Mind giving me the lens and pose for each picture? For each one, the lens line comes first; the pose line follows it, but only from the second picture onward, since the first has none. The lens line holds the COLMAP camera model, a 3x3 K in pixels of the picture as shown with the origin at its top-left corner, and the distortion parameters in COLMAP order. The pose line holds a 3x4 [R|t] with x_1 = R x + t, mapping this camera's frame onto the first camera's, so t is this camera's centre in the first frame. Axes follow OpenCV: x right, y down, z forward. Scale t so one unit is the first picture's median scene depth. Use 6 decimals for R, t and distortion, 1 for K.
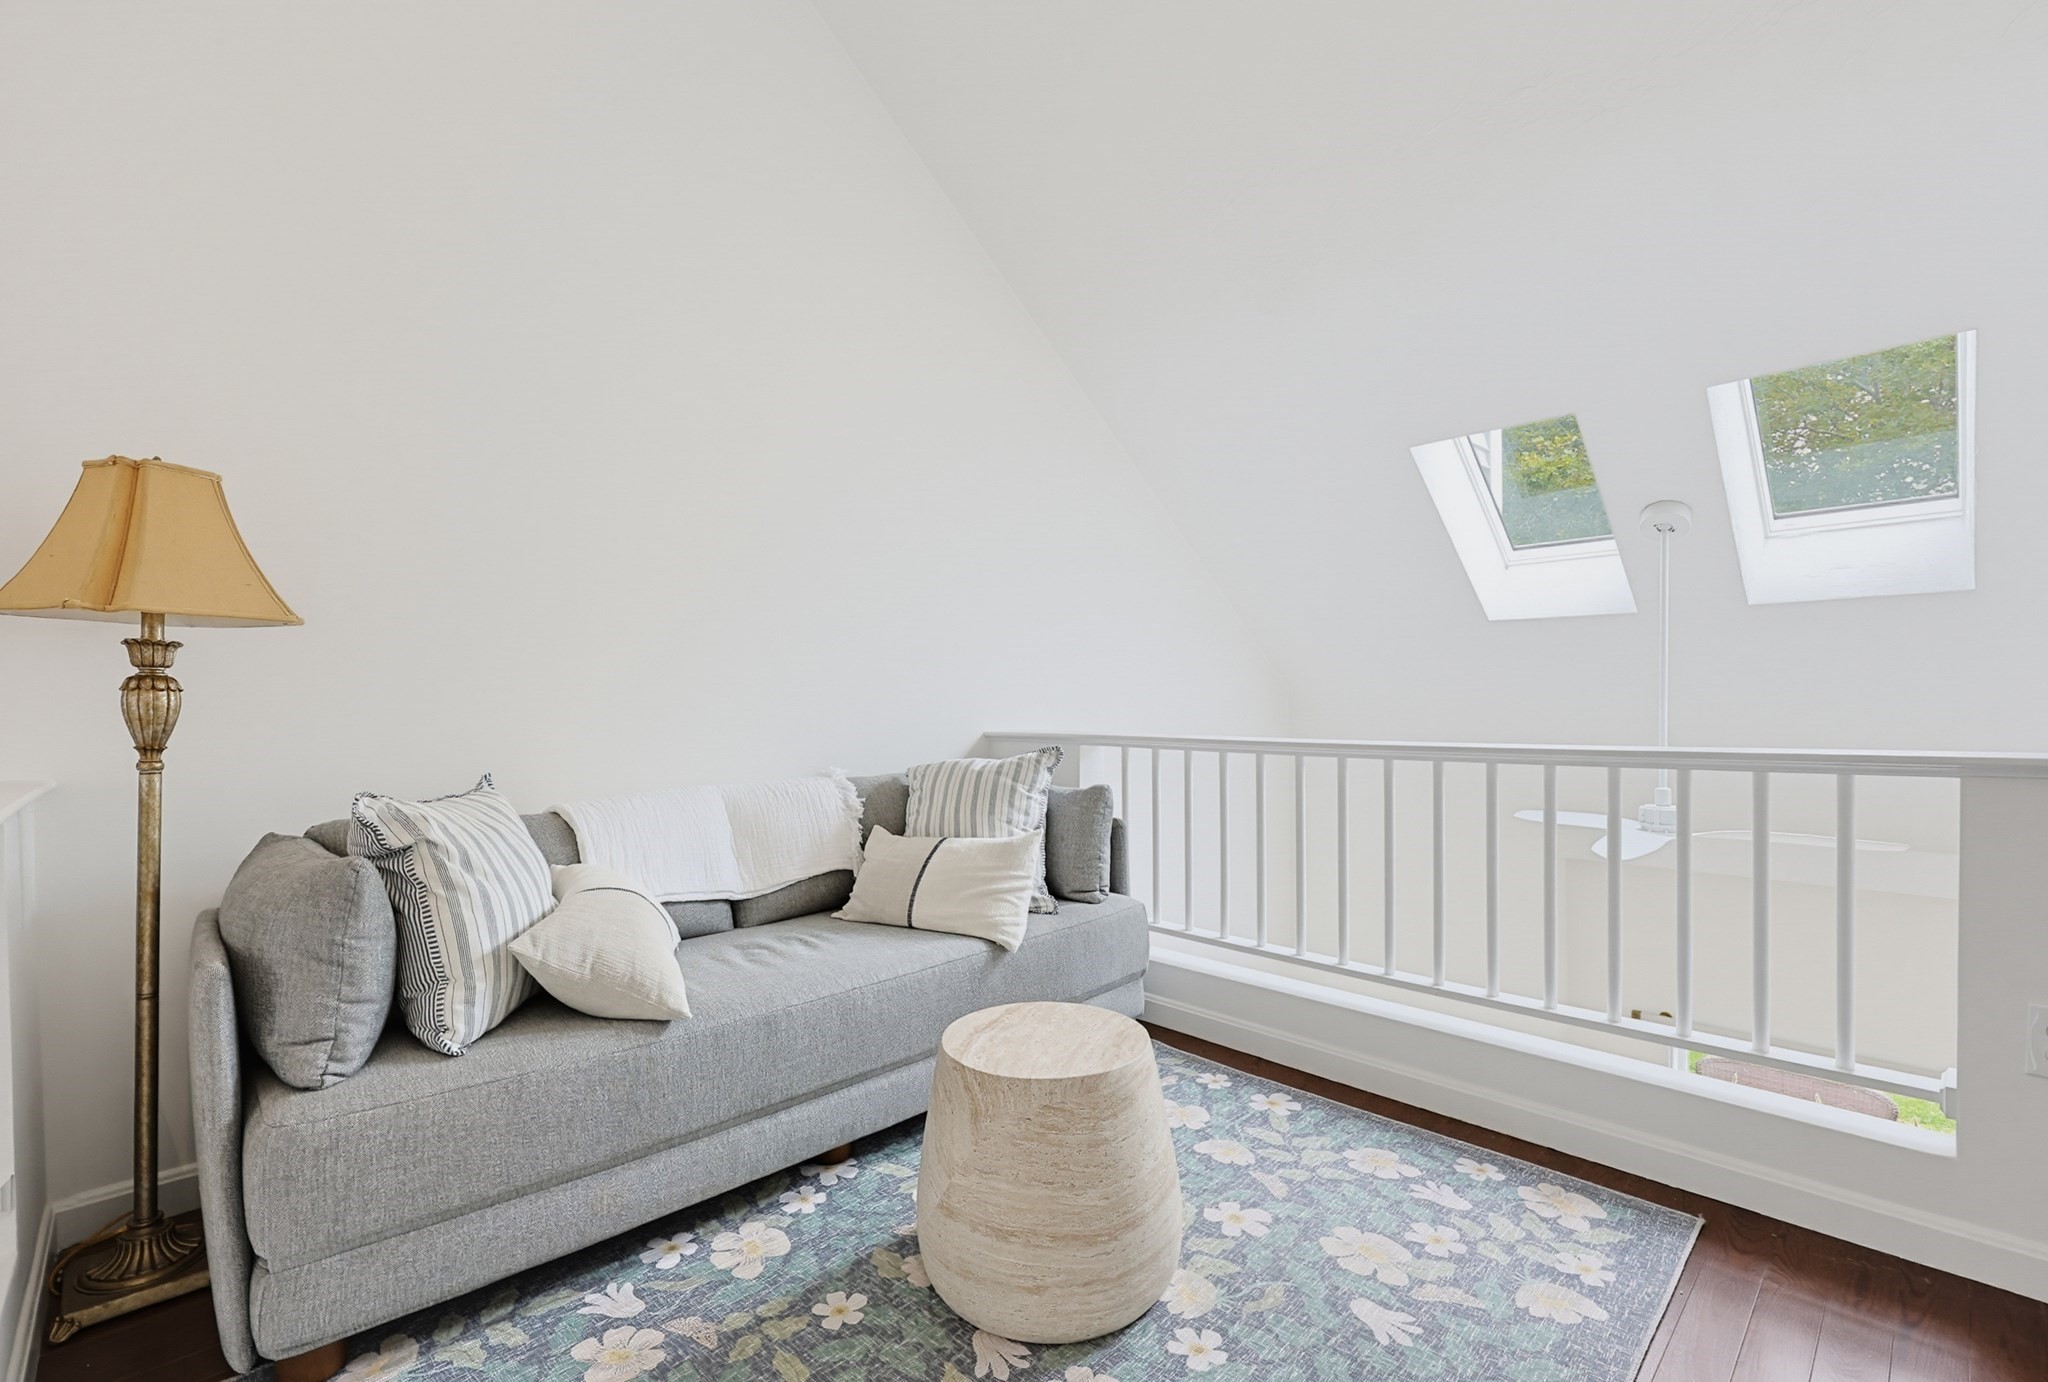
lens RADIAL K [[870.1, 0, 1024.0], [0, 870.1, 691.0], [0, 0, 1]] dist [-0.001432, -0.000108]
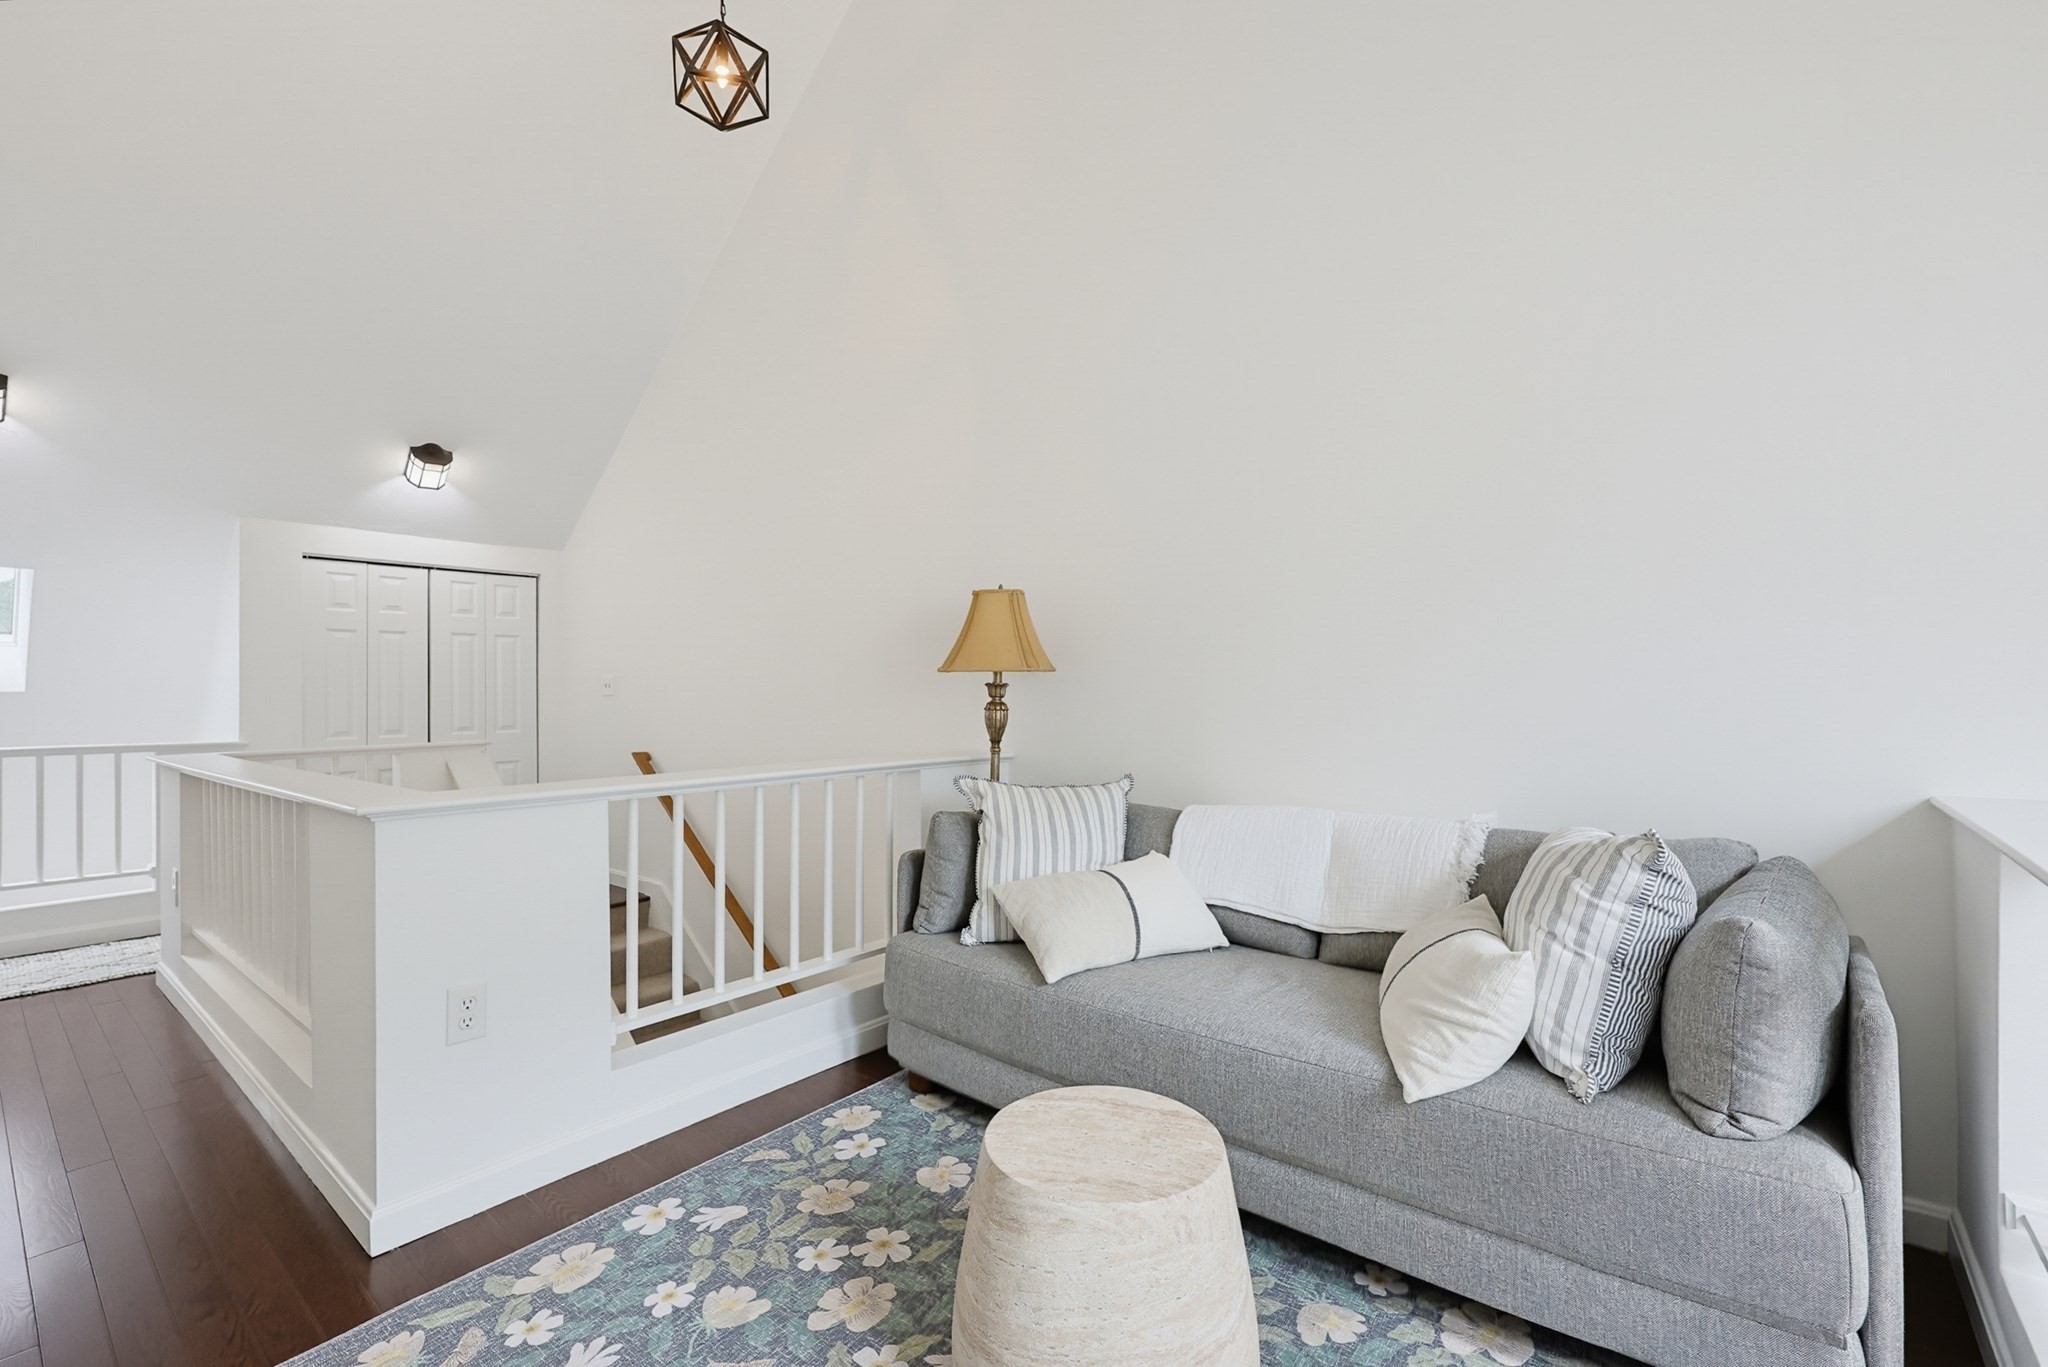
lens RADIAL K [[901.0, 0, 1059.8], [0, 901.0, 668.3], [0, 0, 1]] dist [-0.001561, -0.000204]
pose [[0.148544, -0.011468, -0.988839, 0.683739], [0.006729, 0.999921, -0.010586, -0.050083], [0.988883, -0.005082, 0.148609, 0.610415]]
